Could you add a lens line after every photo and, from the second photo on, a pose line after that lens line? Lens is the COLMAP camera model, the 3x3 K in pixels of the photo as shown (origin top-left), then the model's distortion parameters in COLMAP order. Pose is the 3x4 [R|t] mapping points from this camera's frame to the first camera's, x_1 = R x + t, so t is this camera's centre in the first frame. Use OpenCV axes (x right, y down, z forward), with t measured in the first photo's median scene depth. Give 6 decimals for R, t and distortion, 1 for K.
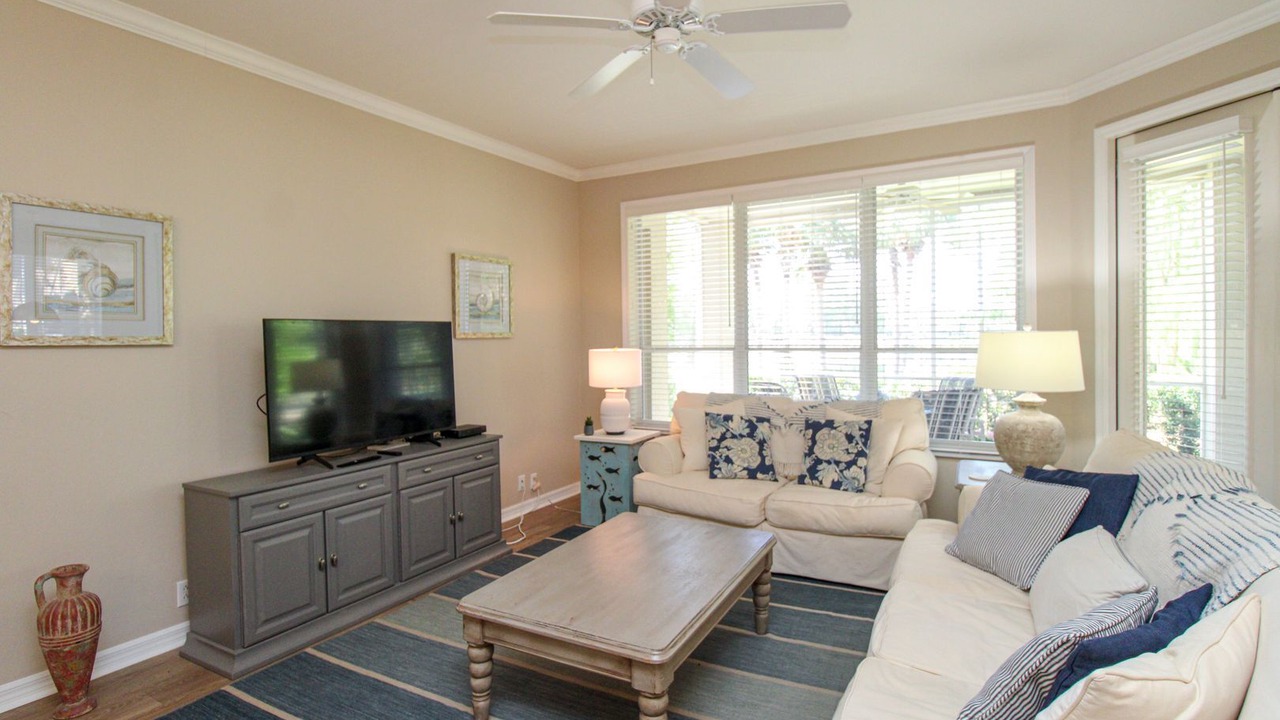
lens RADIAL K [[583.8, 0, 639.2], [0, 583.8, 347.2], [0, 0, 1]] dist [0.017159, -0.017412]
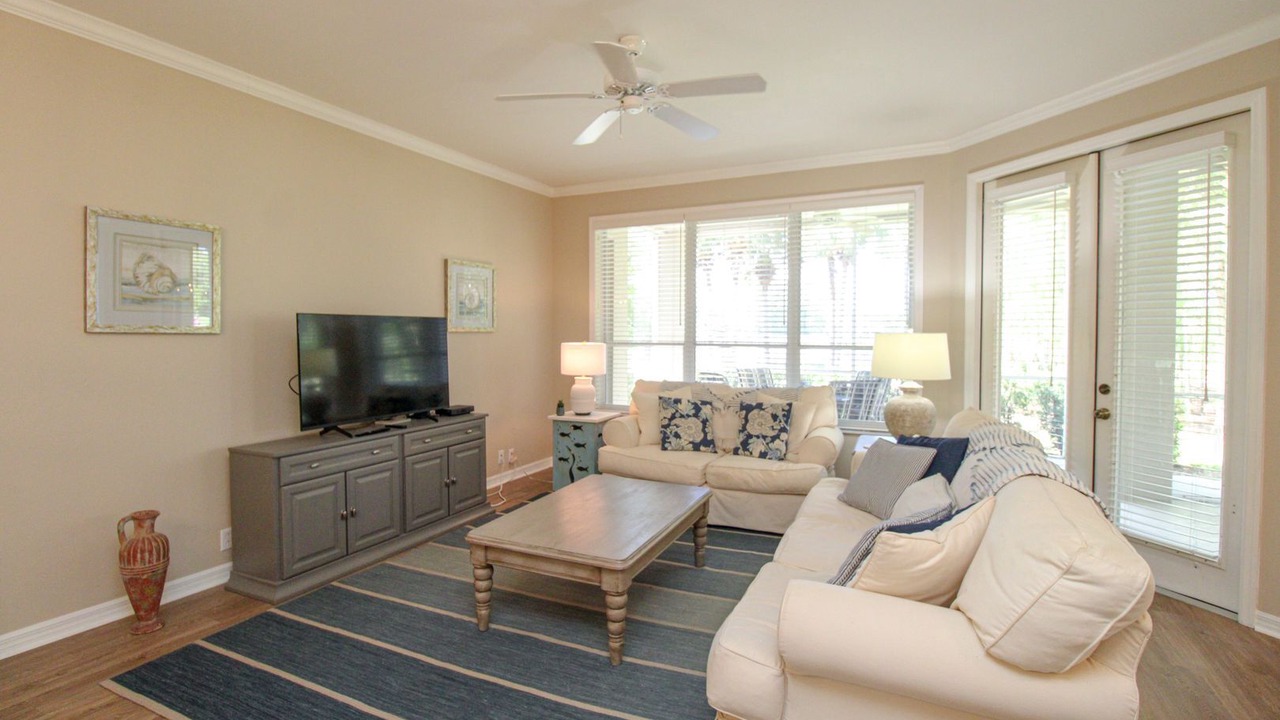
lens RADIAL K [[583.8, 0, 639.2], [0, 583.8, 347.2], [0, 0, 1]] dist [0.017159, -0.017412]
pose [[0.997191, 0.013214, 0.073722, -0.018282], [-0.013625, 0.999894, 0.005070, 0.005000], [-0.073647, -0.006061, 0.997266, -0.209141]]
